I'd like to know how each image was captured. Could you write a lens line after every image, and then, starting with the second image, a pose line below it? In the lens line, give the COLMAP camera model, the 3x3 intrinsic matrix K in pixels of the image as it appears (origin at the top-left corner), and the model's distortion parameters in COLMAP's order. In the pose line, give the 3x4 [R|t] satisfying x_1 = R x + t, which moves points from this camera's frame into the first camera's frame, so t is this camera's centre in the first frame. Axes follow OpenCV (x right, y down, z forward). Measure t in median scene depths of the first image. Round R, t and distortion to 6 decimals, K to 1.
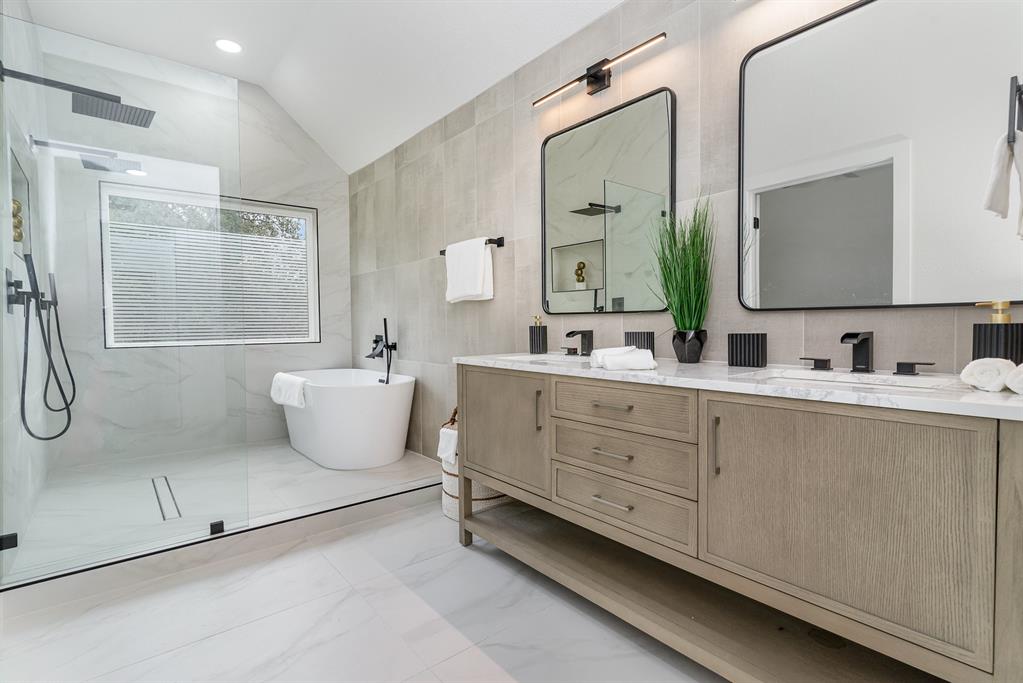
lens RADIAL K [[497.6, 0, 510.7], [0, 497.6, 337.5], [0, 0, 1]] dist [0.012029, 0.000027]
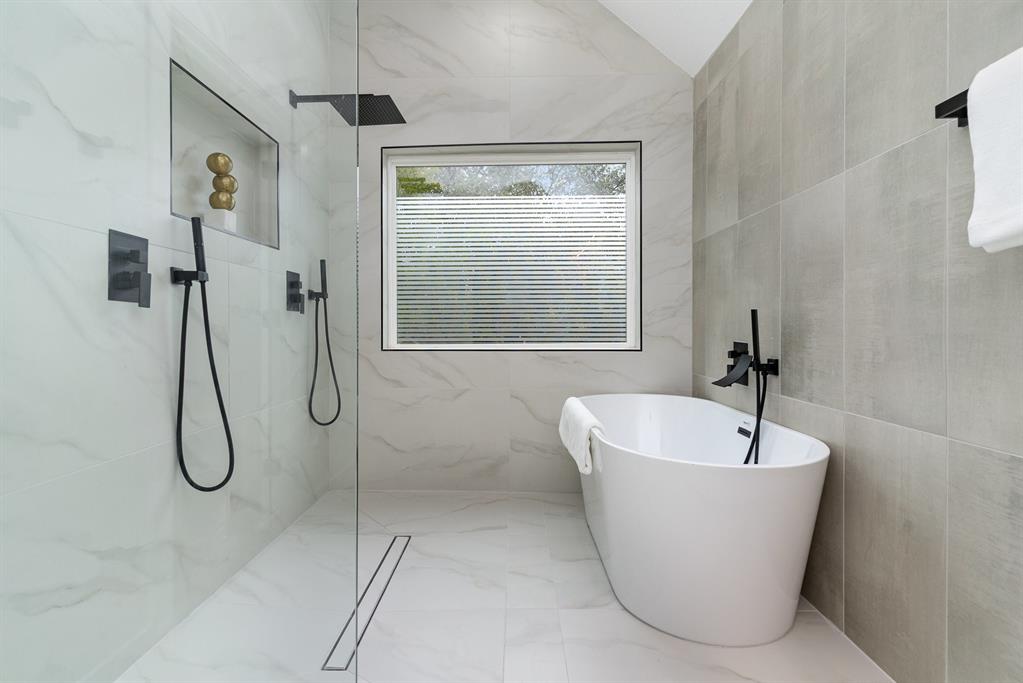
lens RADIAL K [[497.6, 0, 501.2], [0, 497.6, 327.9], [0, 0, 1]] dist [0.012029, 0.000027]
pose [[0.756732, 0.009791, -0.653651, -0.114923], [-0.022934, 0.999670, -0.011576, -0.008839], [0.653322, 0.023751, 0.756707, 0.448978]]
